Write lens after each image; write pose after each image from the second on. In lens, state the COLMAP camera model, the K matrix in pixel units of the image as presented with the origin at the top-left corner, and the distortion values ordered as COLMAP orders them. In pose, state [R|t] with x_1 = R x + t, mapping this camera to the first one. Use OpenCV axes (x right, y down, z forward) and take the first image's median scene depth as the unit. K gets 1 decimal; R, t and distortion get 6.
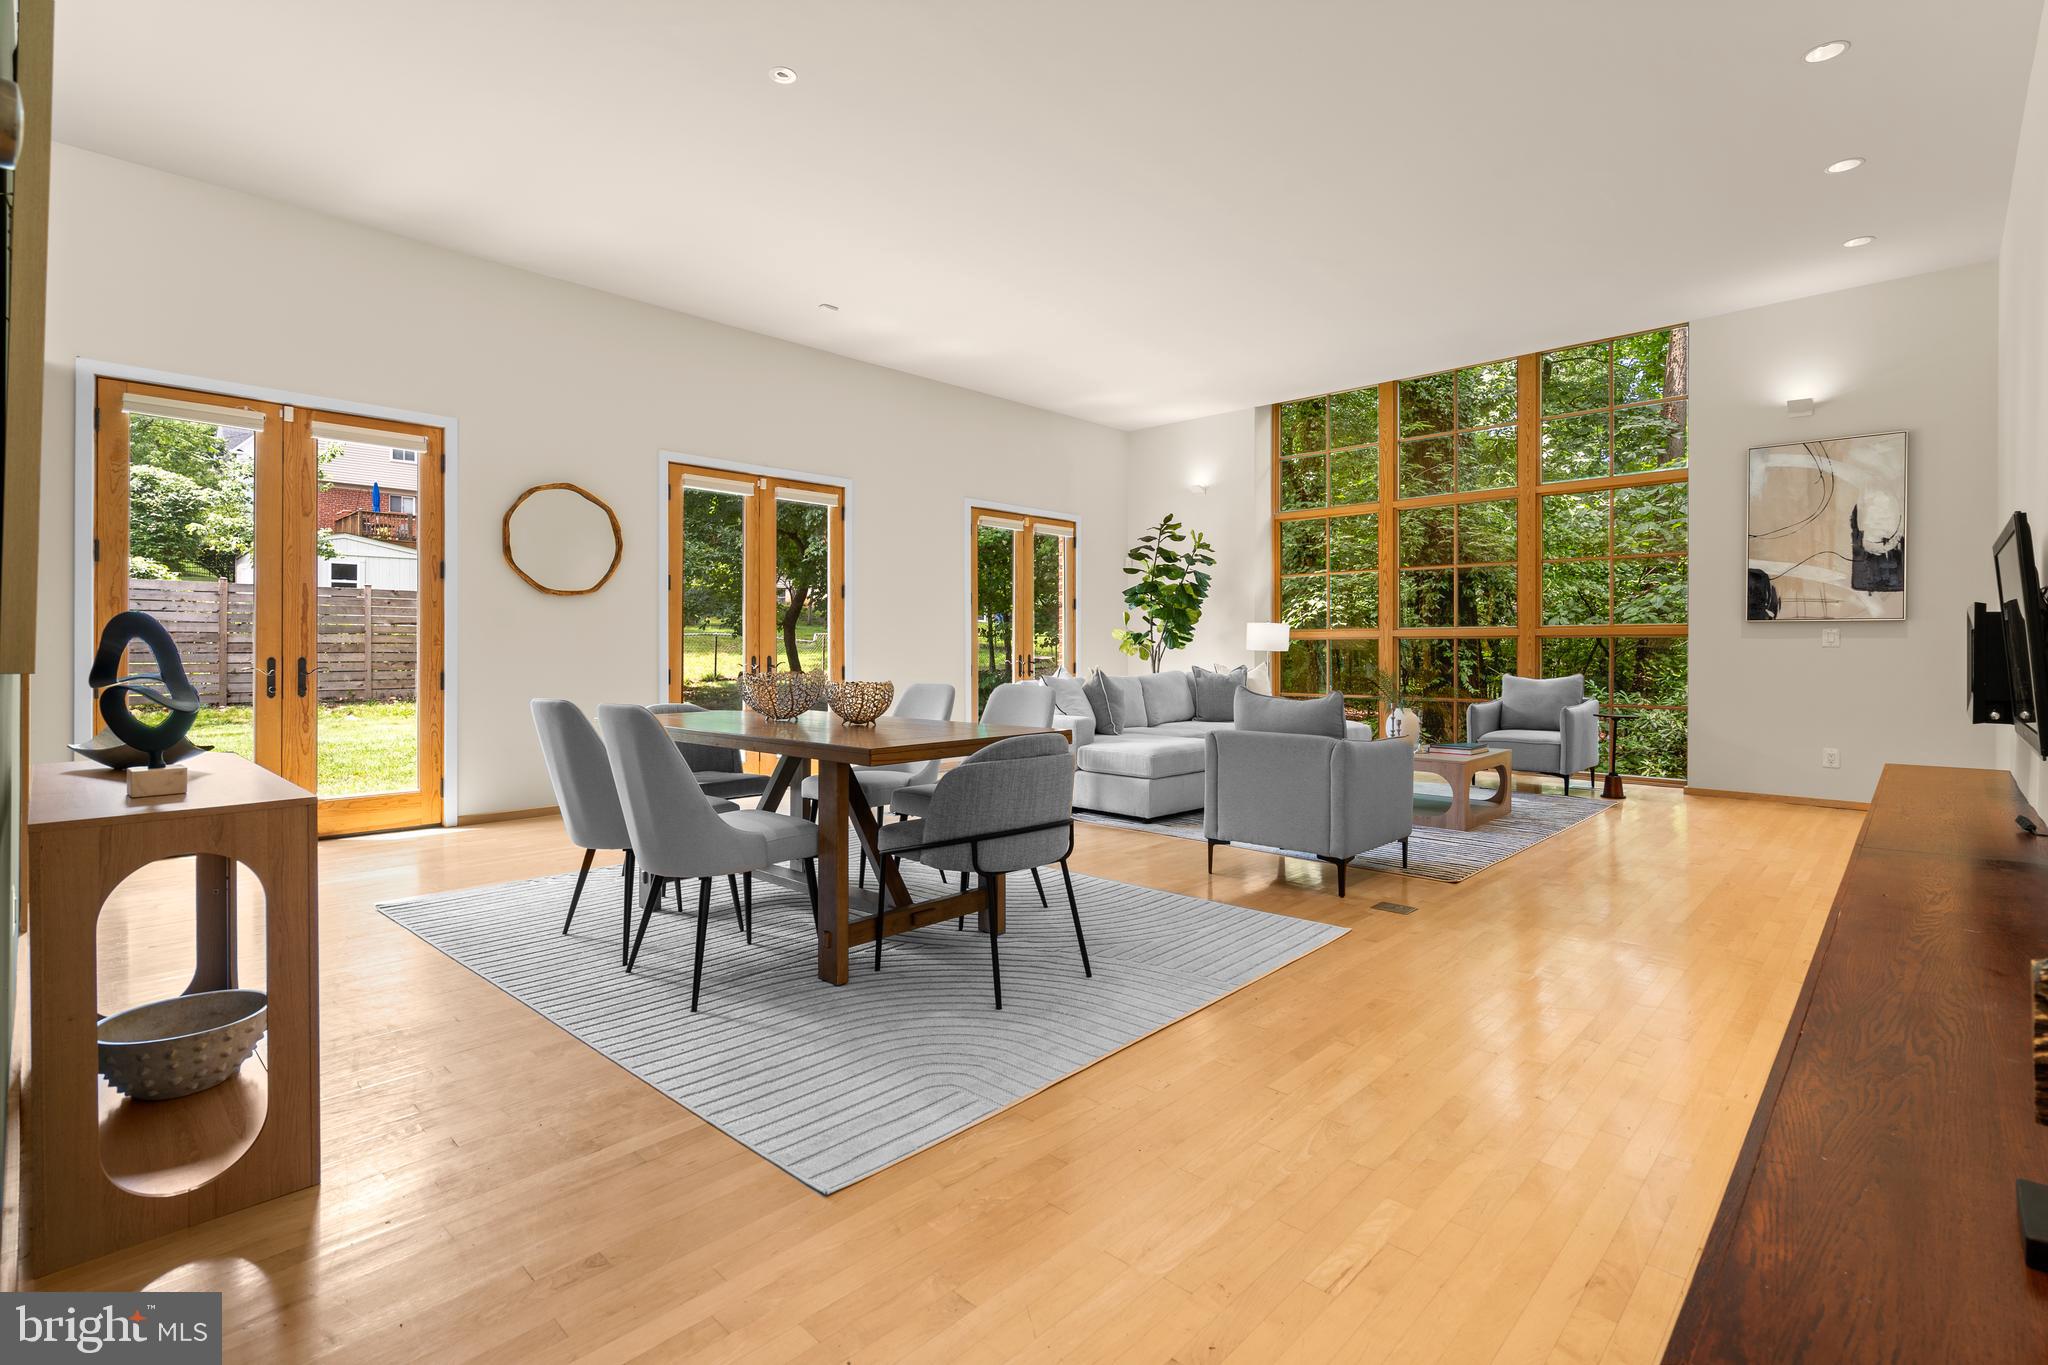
lens RADIAL K [[946.4, 0, 1012.1], [0, 946.4, 646.5], [0, 0, 1]] dist [-0.001906, 0.000567]
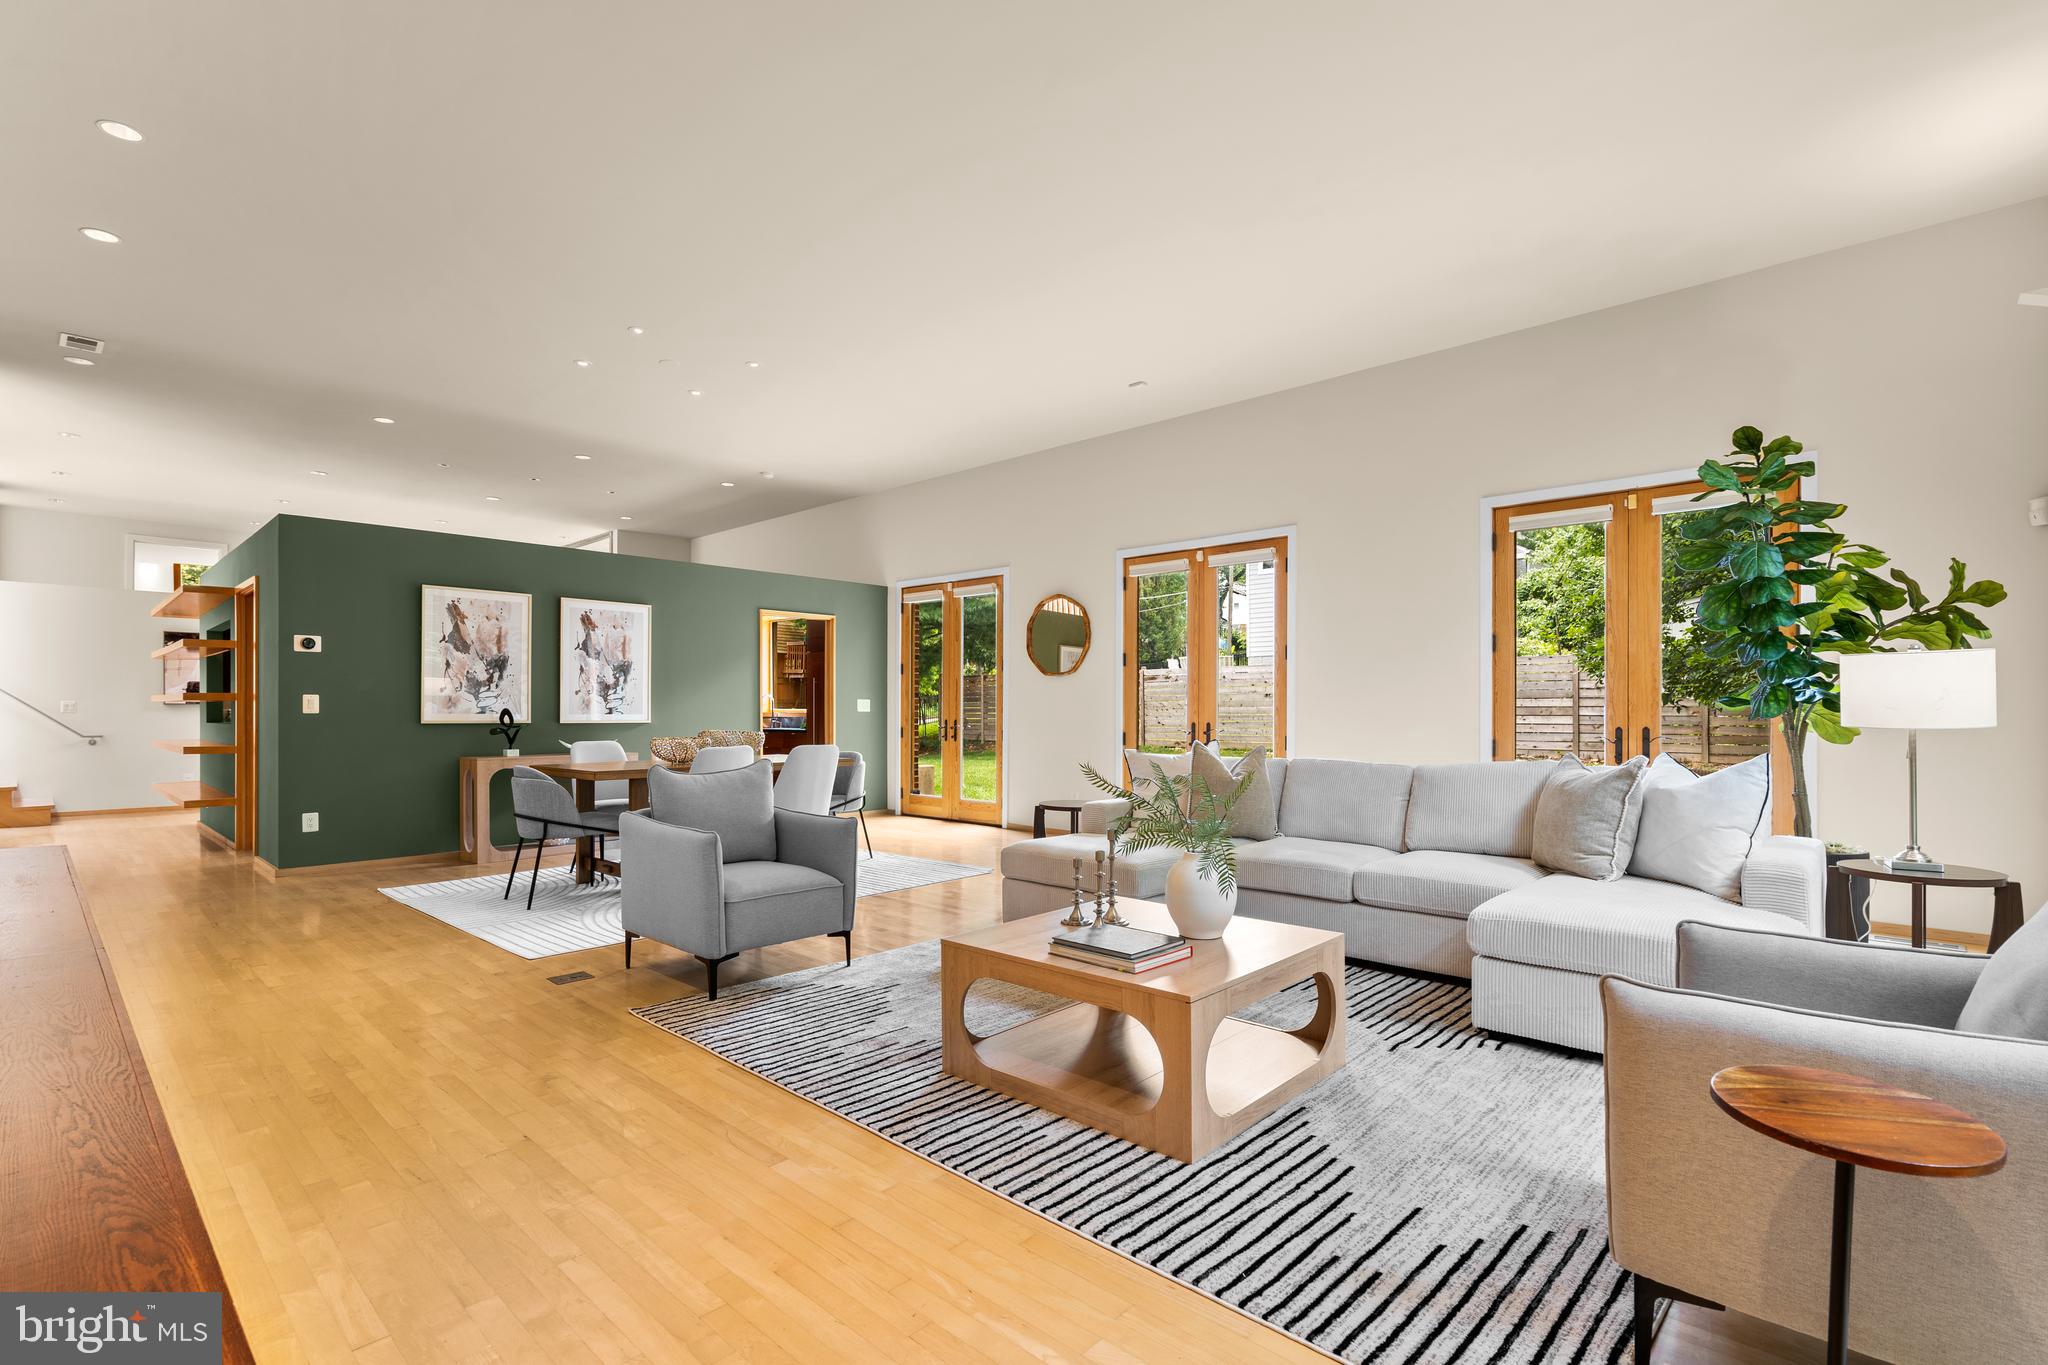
lens RADIAL K [[946.4, 0, 1023.5], [0, 946.4, 691.0], [0, 0, 1]] dist [-0.001906, 0.000567]
pose [[0.015057, -0.023998, -0.999599, 0.765397], [-0.005694, 0.999694, -0.024086, 0.000745], [0.999870, 0.006054, 0.014916, 0.798248]]
